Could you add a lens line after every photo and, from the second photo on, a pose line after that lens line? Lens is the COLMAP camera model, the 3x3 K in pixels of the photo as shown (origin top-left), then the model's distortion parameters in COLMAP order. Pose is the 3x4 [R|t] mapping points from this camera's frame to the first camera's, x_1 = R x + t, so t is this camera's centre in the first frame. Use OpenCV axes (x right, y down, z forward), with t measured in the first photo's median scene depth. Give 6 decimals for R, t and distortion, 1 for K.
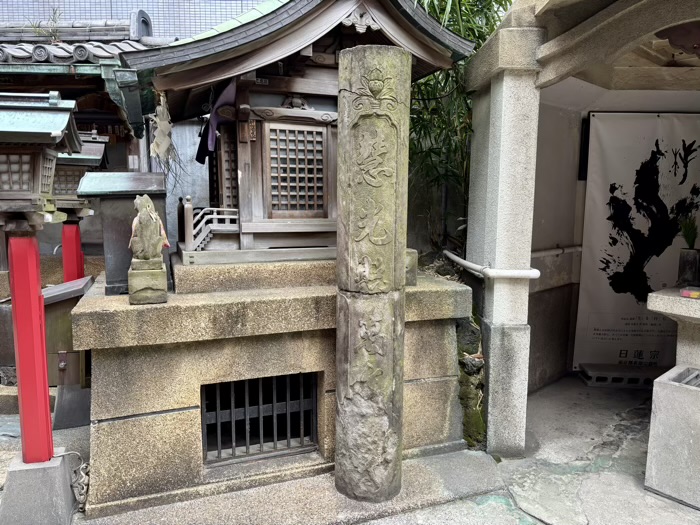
lens RADIAL K [[530.3, 0, 355.3], [0, 530.3, 263.7], [0, 0, 1]] dist [0.020881, -0.001662]
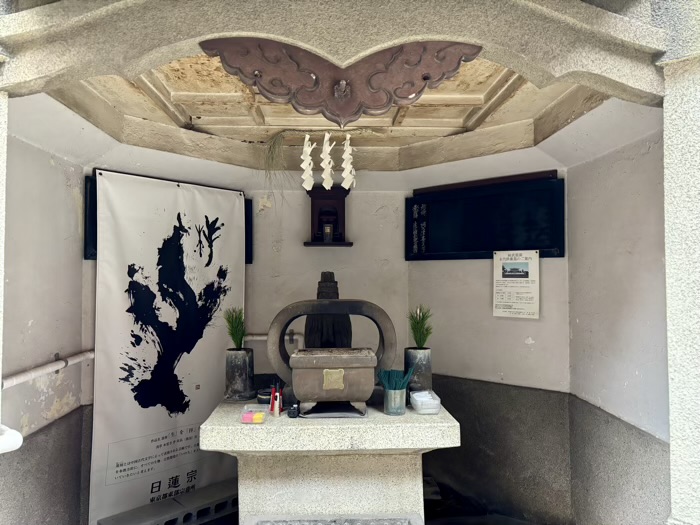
lens RADIAL K [[530.3, 0, 353.7], [0, 530.3, 262.6], [0, 0, 1]] dist [0.020881, -0.001662]
pose [[0.645183, 0.011056, 0.763948, 0.106072], [0.098788, 0.990295, -0.097763, -0.046905], [-0.757614, 0.138544, 0.637829, 0.271325]]
